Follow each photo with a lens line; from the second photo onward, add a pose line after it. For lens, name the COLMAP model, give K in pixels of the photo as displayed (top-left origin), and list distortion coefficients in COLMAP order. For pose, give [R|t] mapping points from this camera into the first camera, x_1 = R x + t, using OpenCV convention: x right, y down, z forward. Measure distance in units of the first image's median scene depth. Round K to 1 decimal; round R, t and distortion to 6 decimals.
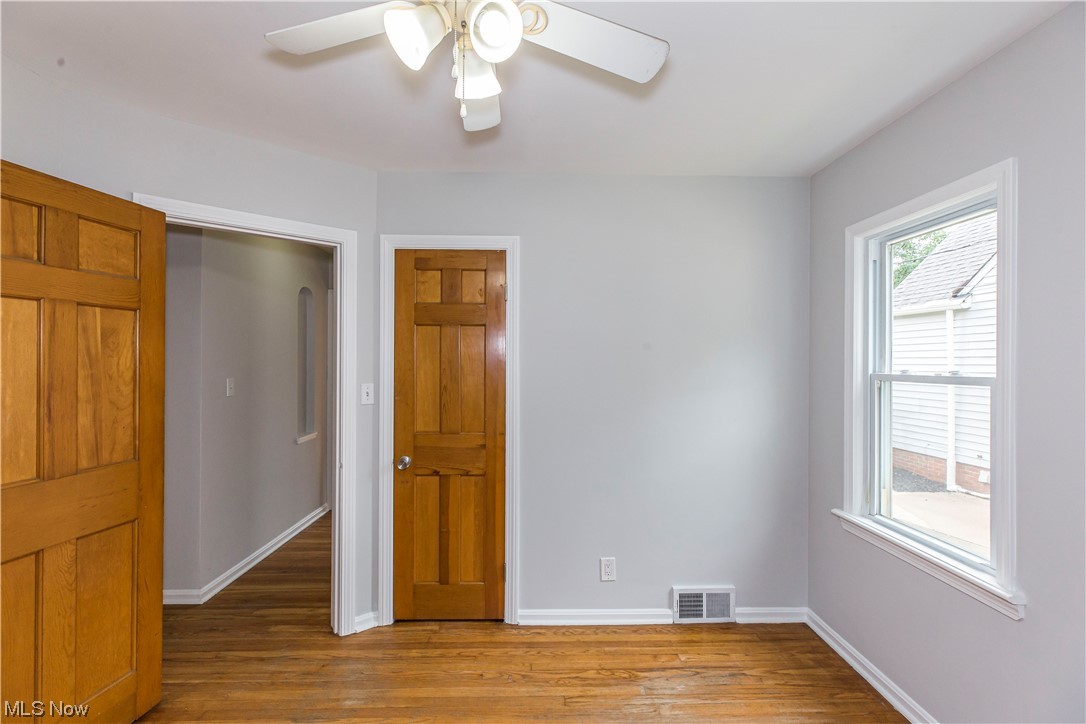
lens RADIAL K [[490.4, 0, 541.2], [0, 490.4, 364.3], [0, 0, 1]] dist [0.008715, -0.002645]
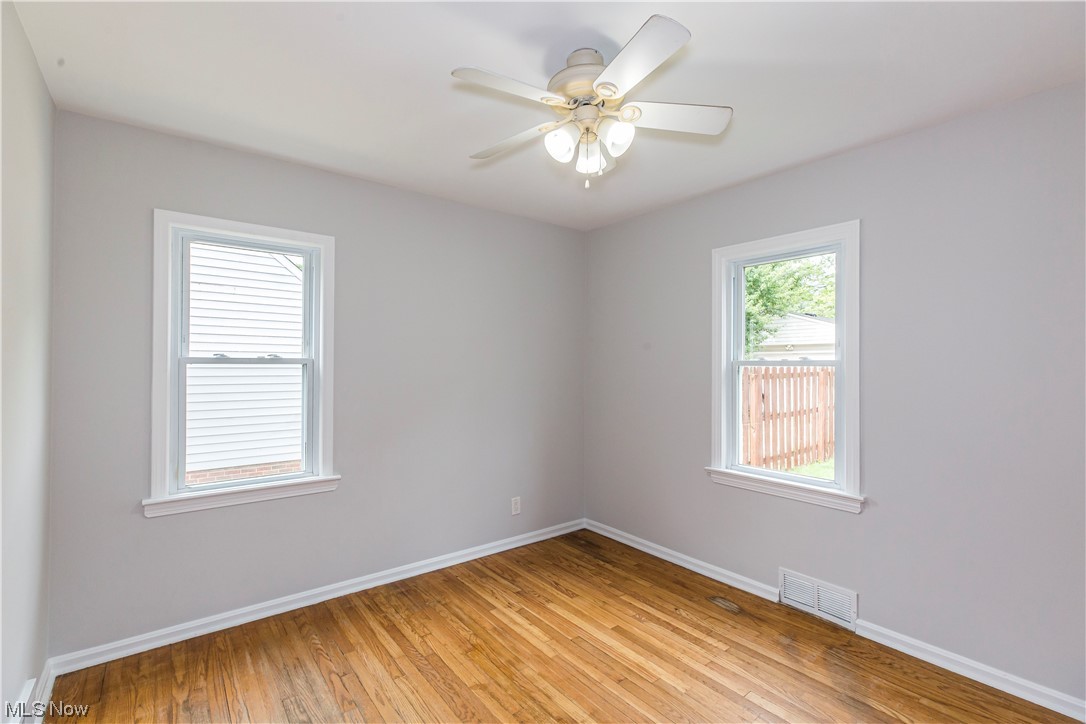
lens RADIAL K [[490.4, 0, 545.1], [0, 490.4, 359.1], [0, 0, 1]] dist [0.008715, -0.002645]
pose [[-0.605248, 0.000011, 0.796037, -0.675706], [-0.004521, 0.999984, -0.003451, 0.023557], [-0.796024, -0.005688, -0.605238, 1.036761]]
